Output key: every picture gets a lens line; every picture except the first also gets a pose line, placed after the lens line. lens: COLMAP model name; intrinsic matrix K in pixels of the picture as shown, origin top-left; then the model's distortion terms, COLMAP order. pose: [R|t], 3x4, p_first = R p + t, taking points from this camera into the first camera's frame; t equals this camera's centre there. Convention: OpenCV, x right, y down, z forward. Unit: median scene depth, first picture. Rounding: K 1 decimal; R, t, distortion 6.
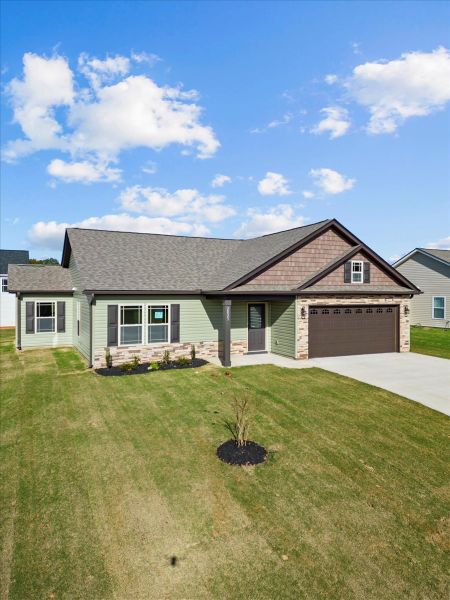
lens RADIAL K [[404.0, 0, 225.0], [0, 404.0, 300.0], [0, 0, 1]] dist [0.051762, -0.003949]
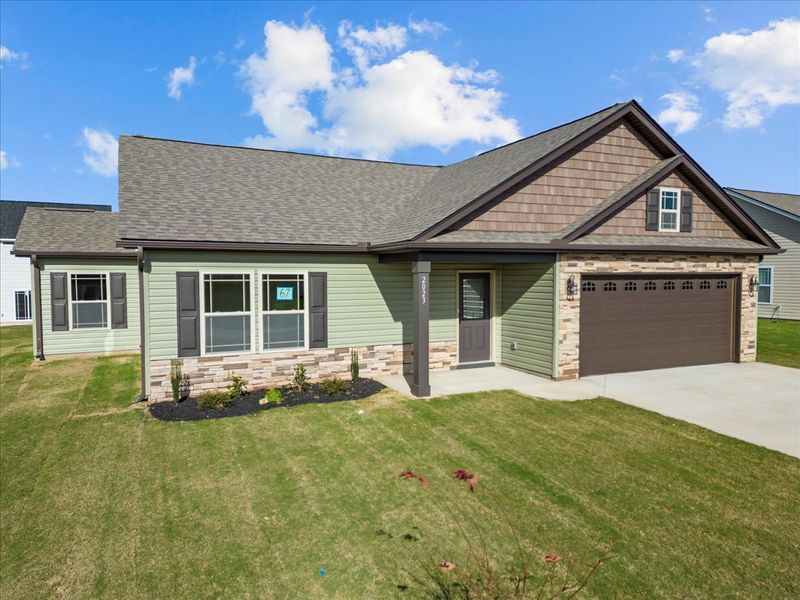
lens RADIAL K [[538.7, 0, 403.3], [0, 538.7, 304.3], [0, 0, 1]] dist [0.051762, -0.003949]
pose [[0.999990, -0.004400, -0.000935, -0.015504], [0.004432, 0.999261, 0.038172, 0.024527], [0.000766, -0.038175, 0.999271, 0.315527]]
